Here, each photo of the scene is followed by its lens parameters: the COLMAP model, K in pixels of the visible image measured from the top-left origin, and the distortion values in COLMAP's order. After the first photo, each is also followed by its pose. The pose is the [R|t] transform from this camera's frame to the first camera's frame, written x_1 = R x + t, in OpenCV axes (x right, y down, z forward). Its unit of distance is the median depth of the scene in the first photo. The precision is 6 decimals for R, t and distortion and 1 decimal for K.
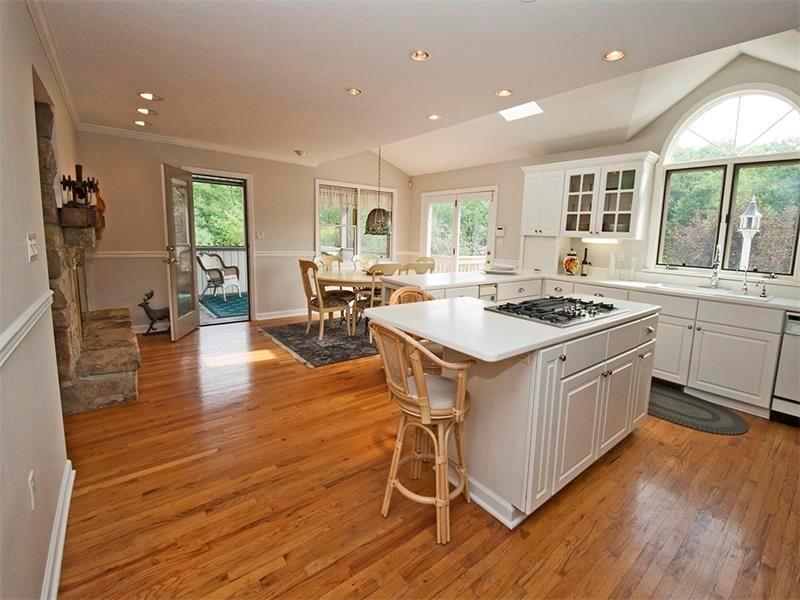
lens RADIAL K [[356.7, 0, 400.6], [0, 356.7, 285.0], [0, 0, 1]] dist [0.036688, -0.025002]
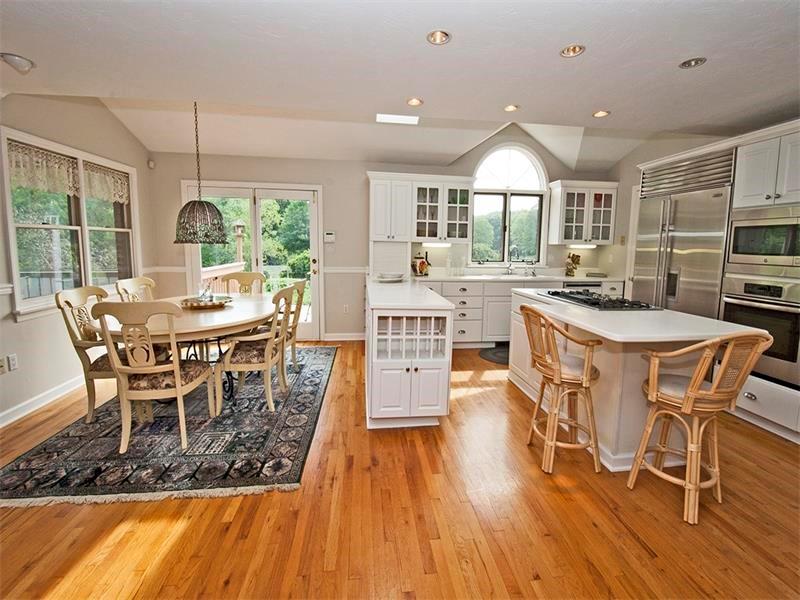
lens RADIAL K [[356.7, 0, 400.6], [0, 356.7, 285.0], [0, 0, 1]] dist [0.036688, -0.025002]
pose [[0.519983, -0.122108, 0.845403, -0.555441], [0.126991, 0.989781, 0.064853, -0.087433], [-0.844684, 0.073636, 0.530176, 0.506173]]
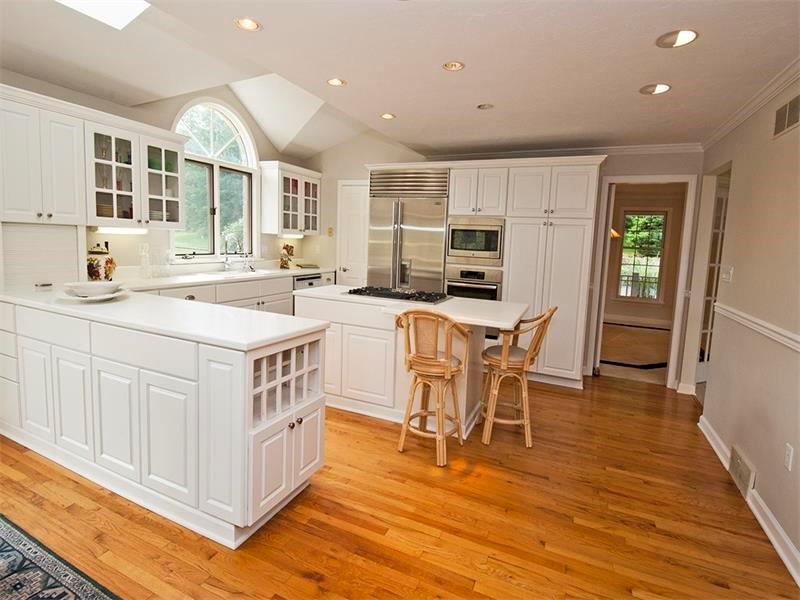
lens RADIAL K [[405.7, 0, 411.5], [0, 405.7, 283.7], [0, 0, 1]] dist [-0.000851, -0.007959]
pose [[-0.478694, -0.153986, 0.864373, -0.498081], [0.064539, 0.975665, 0.209555, -0.160851], [-0.875606, 0.156099, -0.457107, 0.921868]]
